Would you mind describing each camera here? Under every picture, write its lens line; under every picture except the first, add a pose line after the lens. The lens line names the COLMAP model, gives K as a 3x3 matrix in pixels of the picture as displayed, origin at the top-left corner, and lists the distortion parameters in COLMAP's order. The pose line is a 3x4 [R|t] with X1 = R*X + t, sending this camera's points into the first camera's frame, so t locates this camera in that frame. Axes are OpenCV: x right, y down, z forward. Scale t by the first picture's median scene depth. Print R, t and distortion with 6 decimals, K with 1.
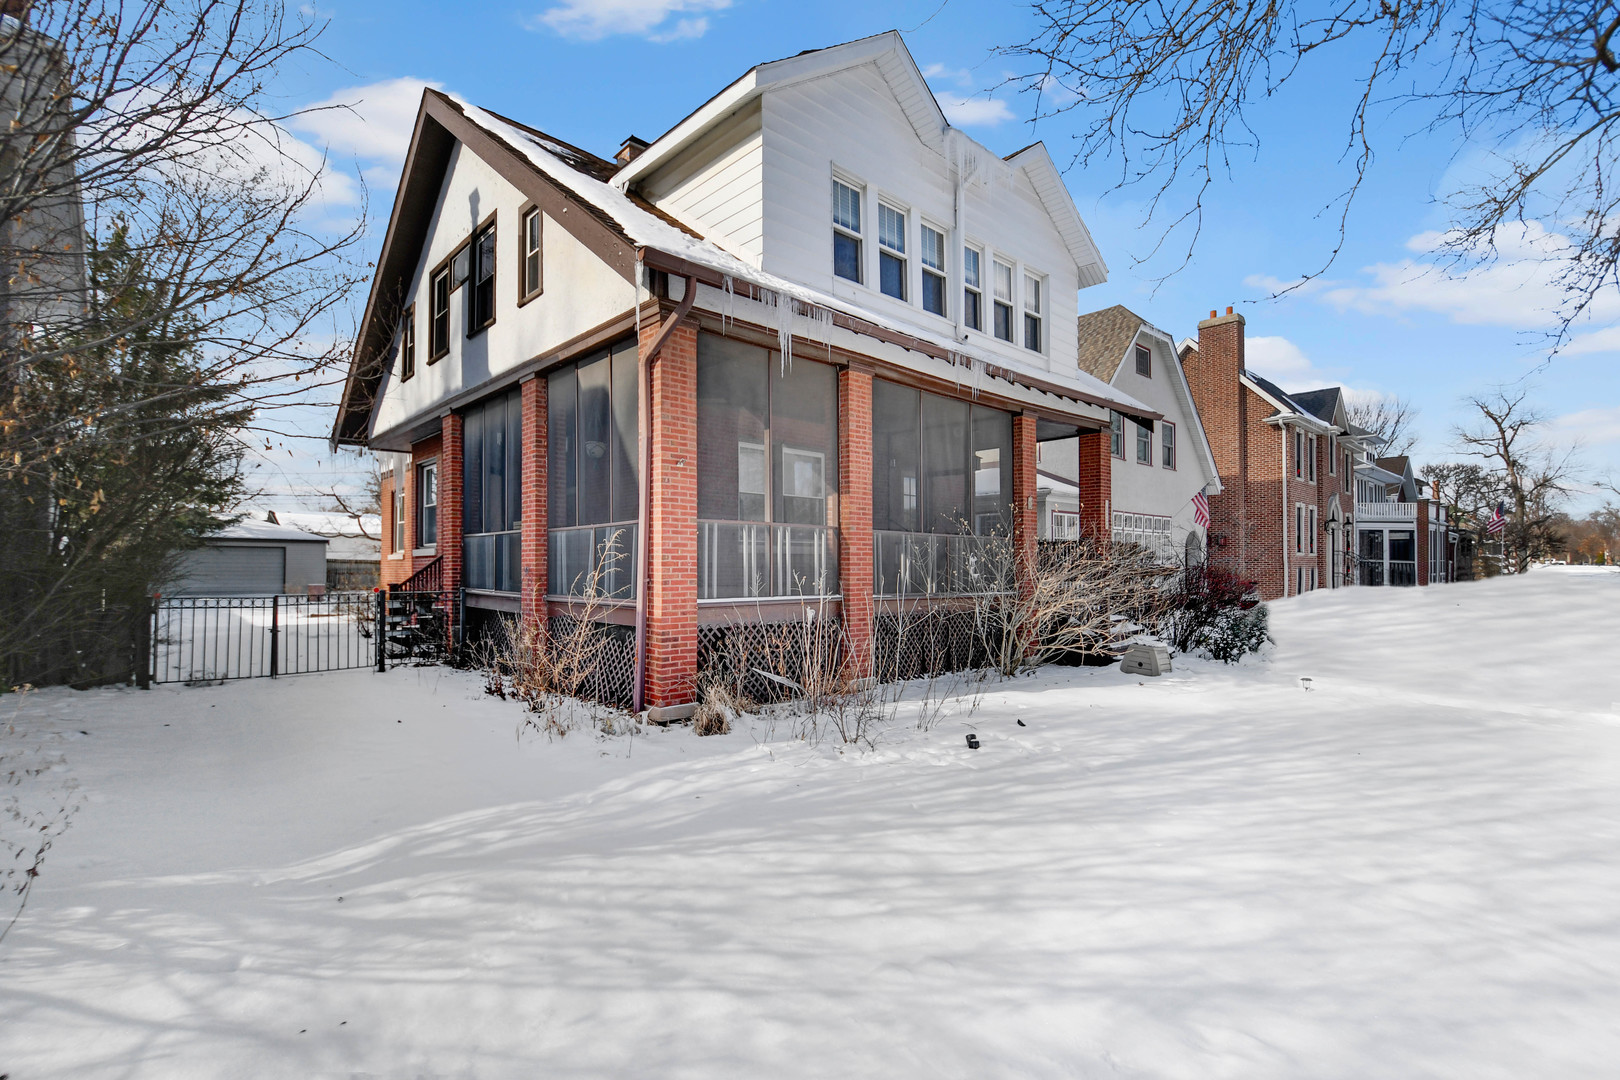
lens RADIAL K [[732.6, 0, 809.1], [0, 732.6, 561.6], [0, 0, 1]] dist [-0.021756, -0.000176]
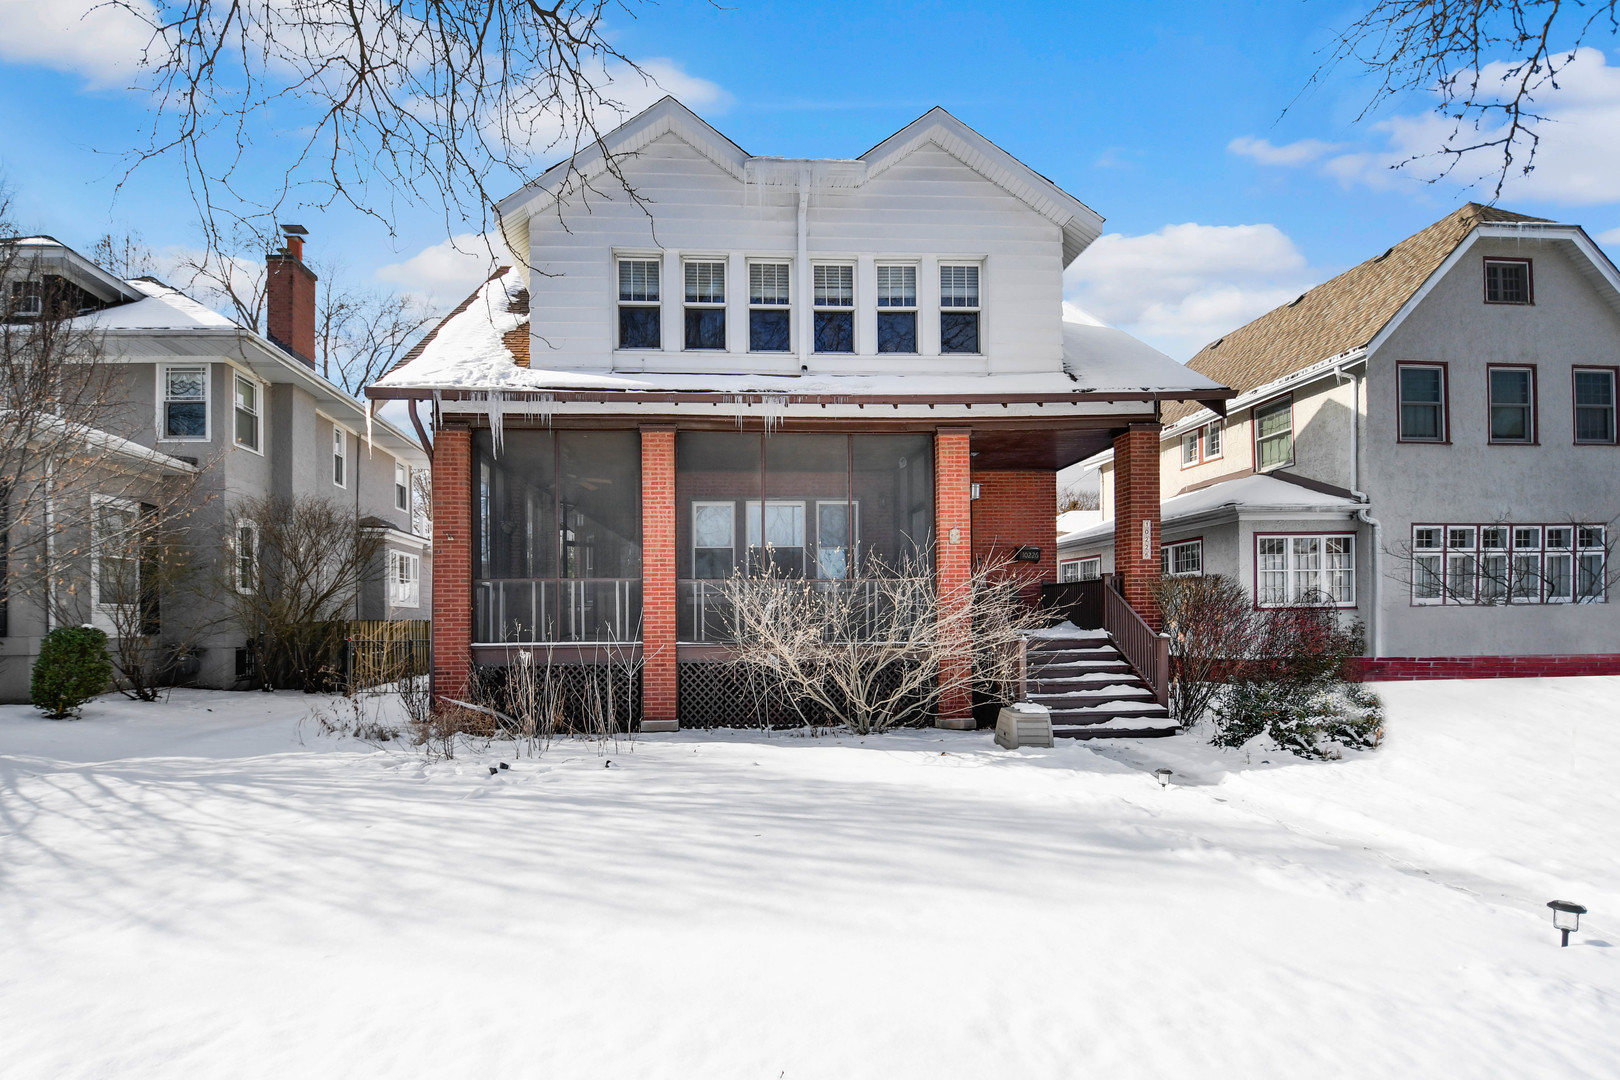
lens RADIAL K [[764.4, 0, 806.9], [0, 764.4, 631.1], [0, 0, 1]] dist [0.000007, -0.025222]
pose [[0.795307, -0.008597, -0.606146, 1.085906], [0.019588, 0.999742, 0.011521, 0.026022], [0.605890, -0.021036, 0.795270, 0.287265]]
